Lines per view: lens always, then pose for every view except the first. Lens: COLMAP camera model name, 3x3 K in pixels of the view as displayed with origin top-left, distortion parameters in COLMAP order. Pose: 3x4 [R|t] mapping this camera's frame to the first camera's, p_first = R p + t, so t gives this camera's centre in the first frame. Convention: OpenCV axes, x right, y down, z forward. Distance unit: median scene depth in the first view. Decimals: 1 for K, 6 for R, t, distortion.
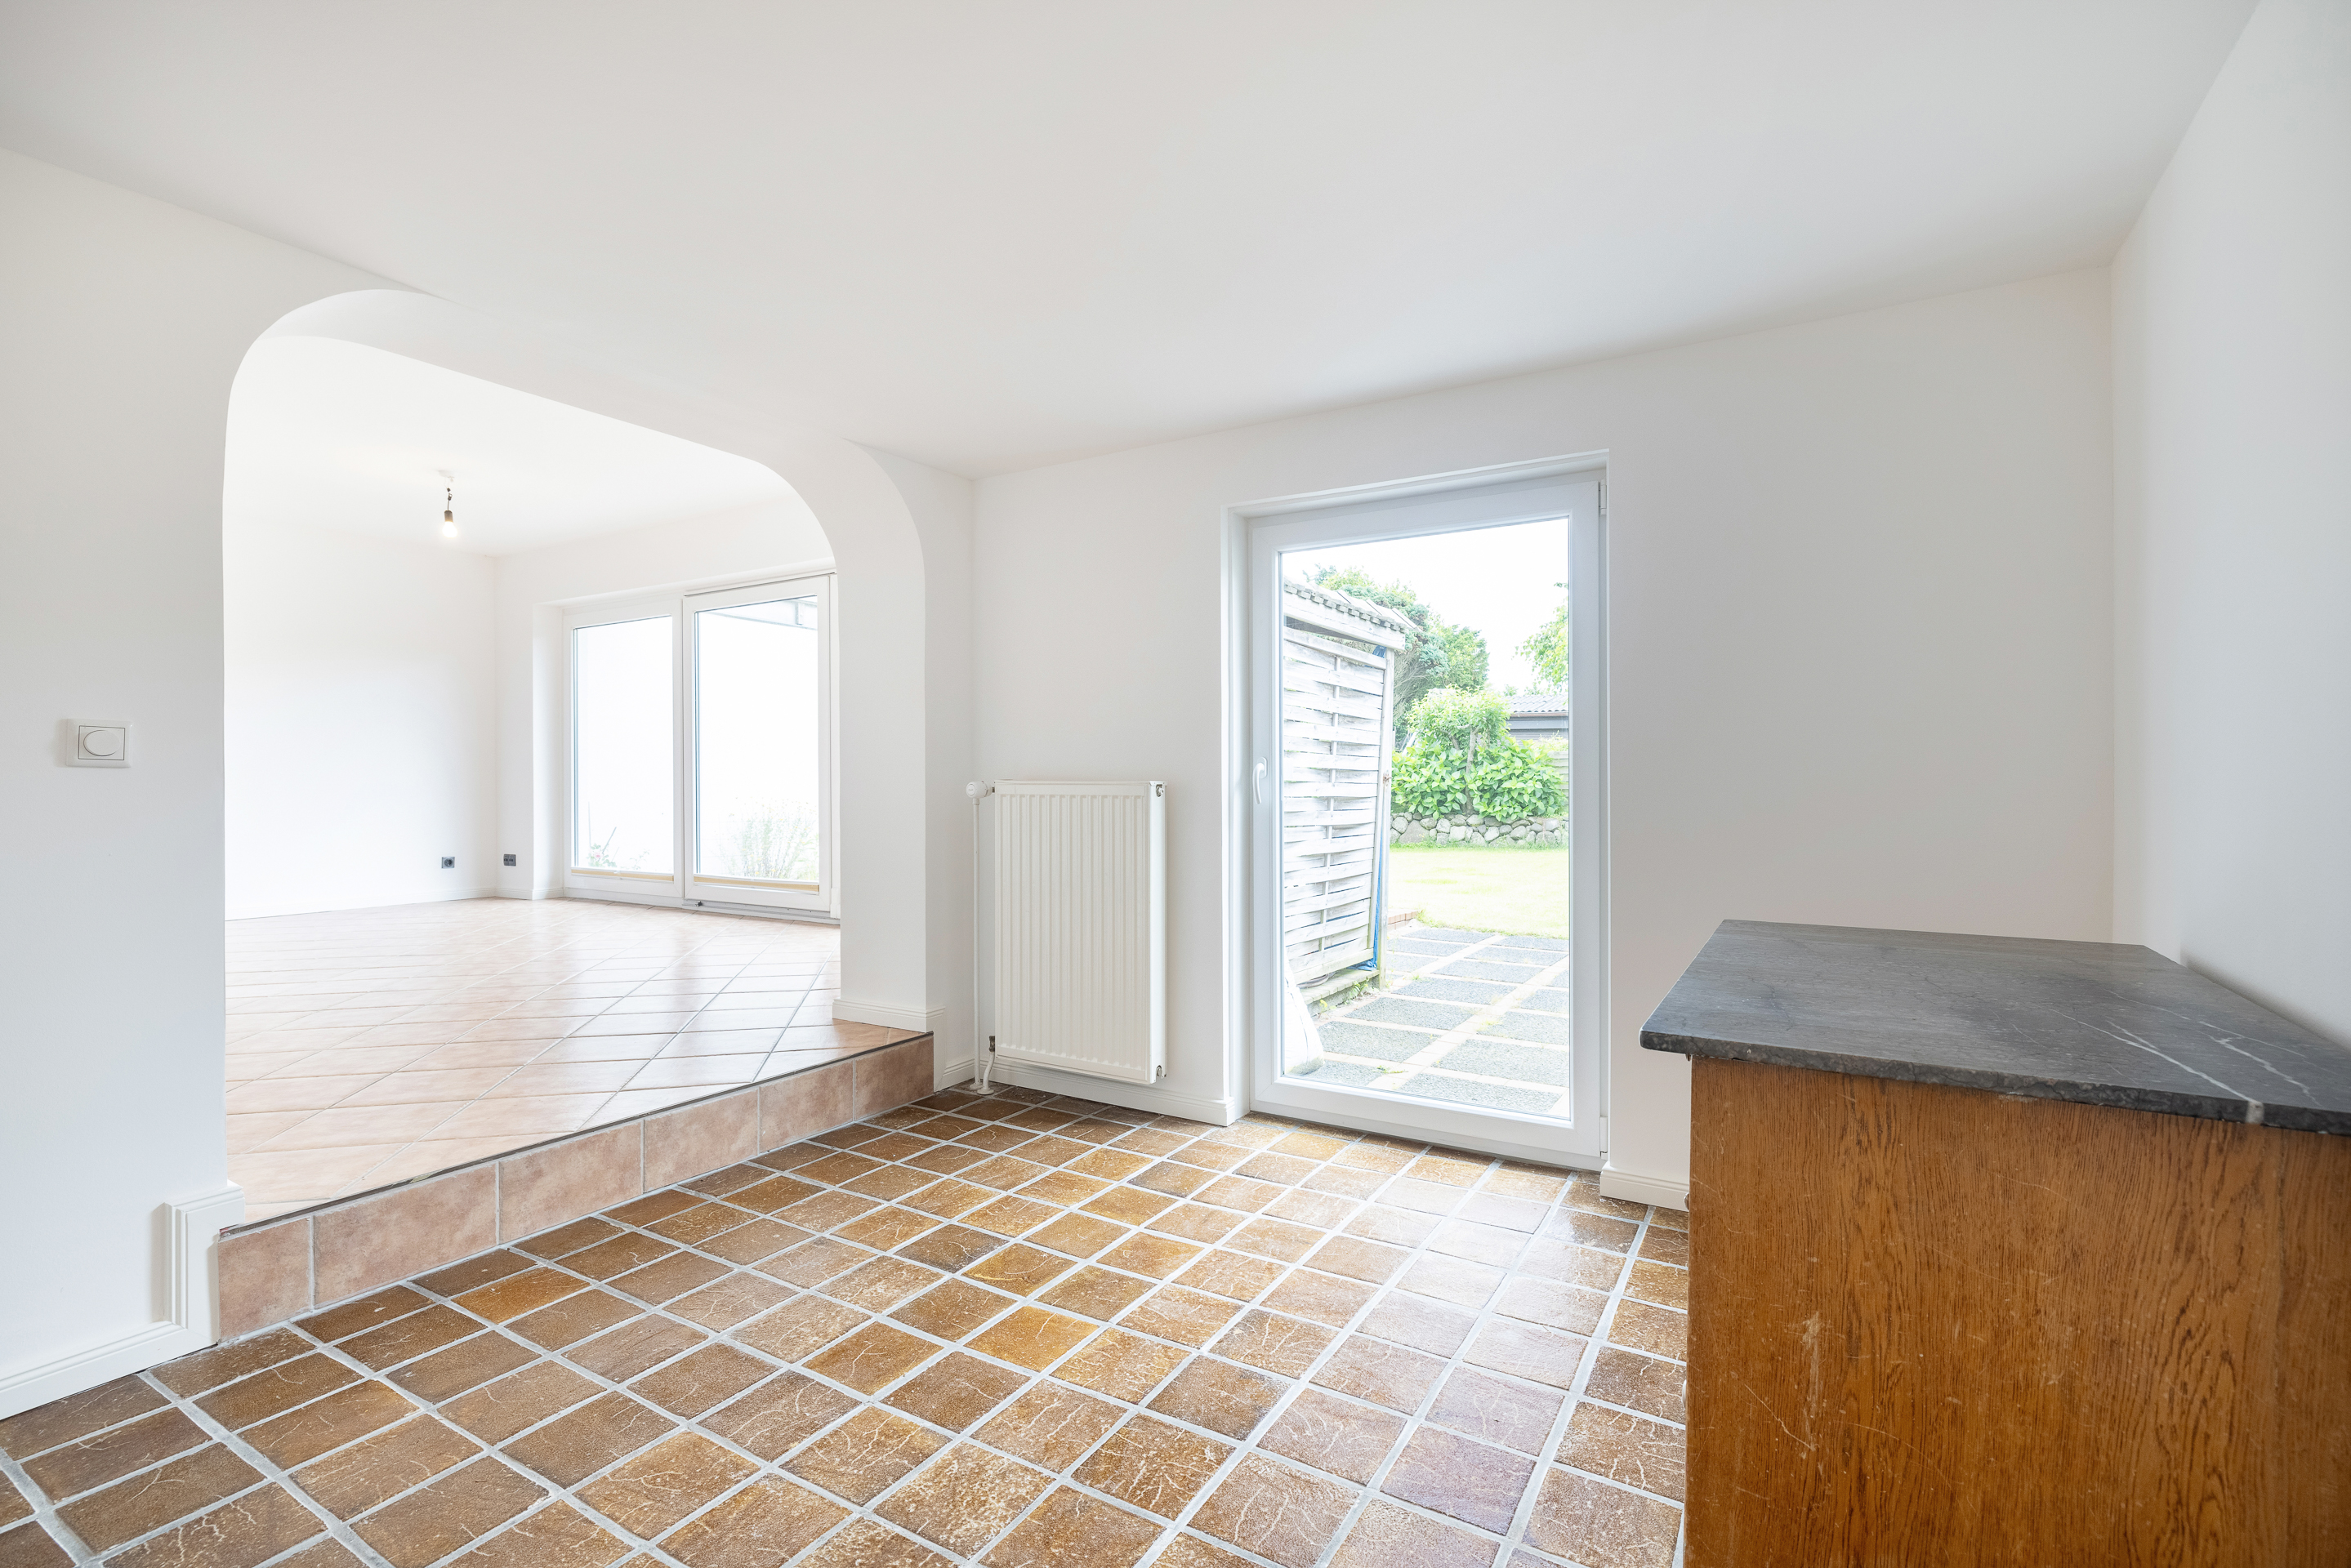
lens RADIAL K [[1067.6, 0, 1176.9], [0, 1067.6, 771.9], [0, 0, 1]] dist [-0.005139, 0.002351]
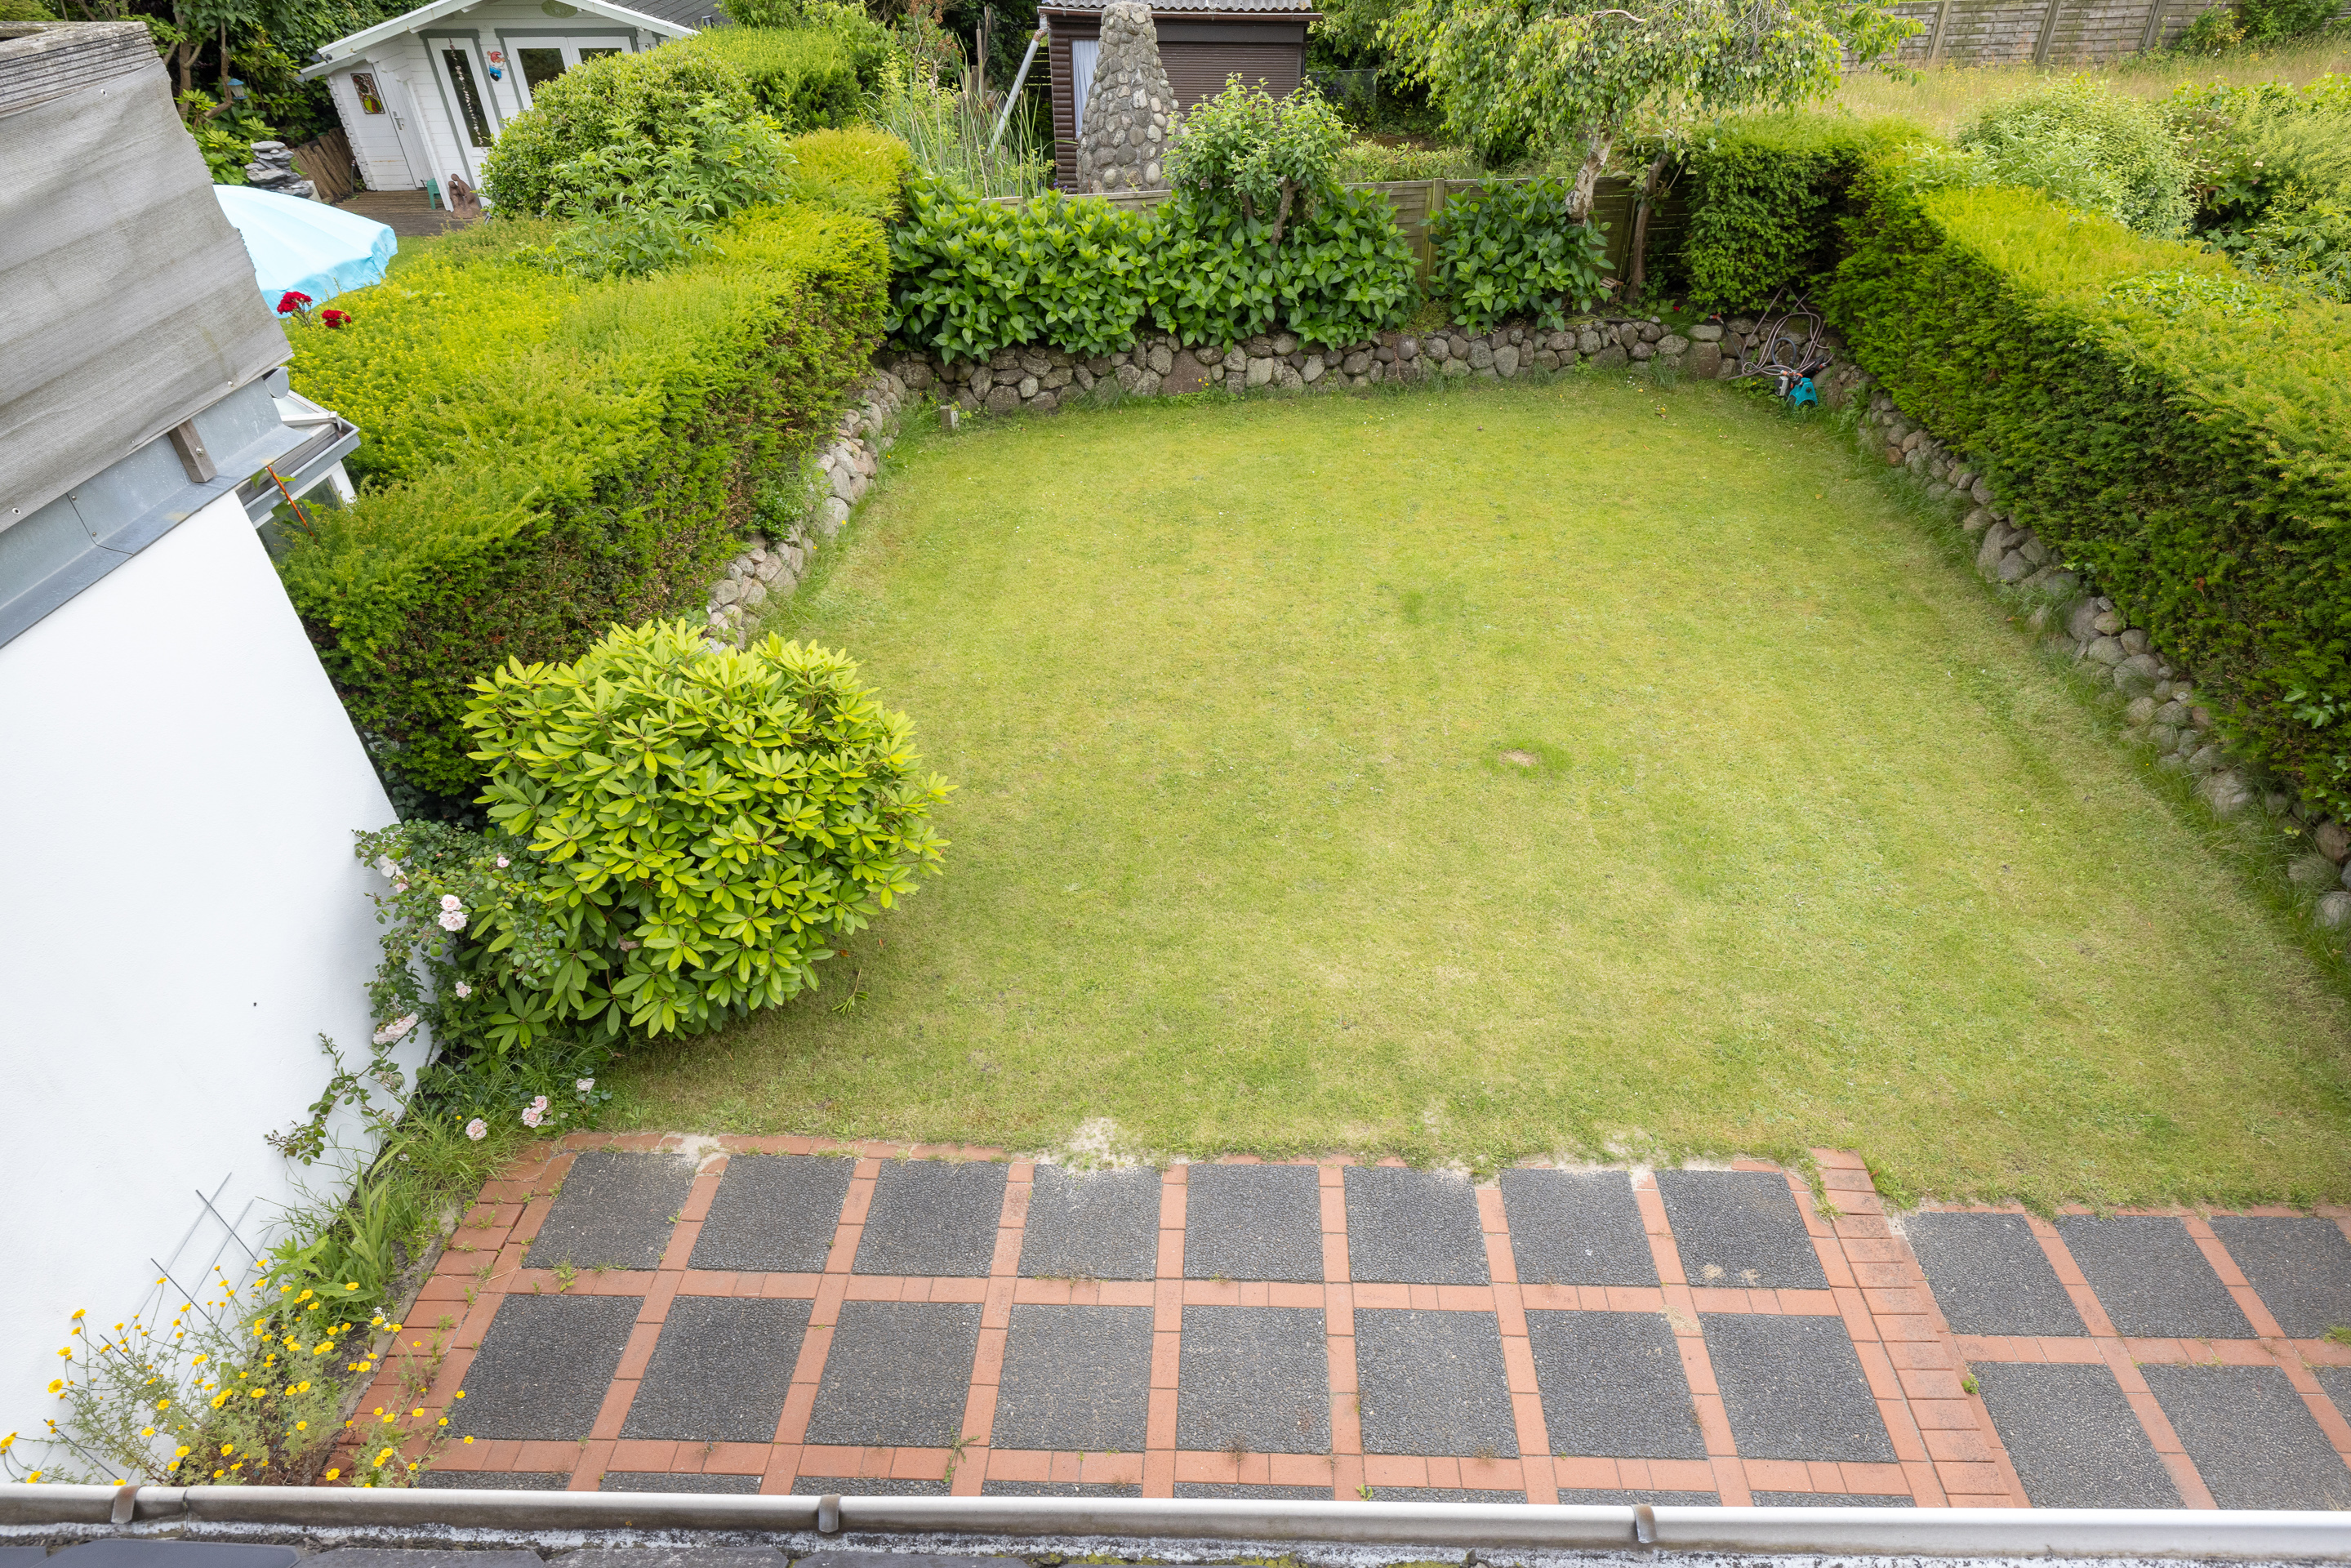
lens RADIAL K [[1300.2, 0, 1220.9], [0, 1300.2, 793.3], [0, 0, 1]] dist [0.002586, -0.000138]
pose [[0.859716, -0.312377, 0.404114, -0.125416], [-0.000317, 0.790857, 0.612001, -0.203224], [-0.510772, -0.526275, 0.679813, 0.394696]]
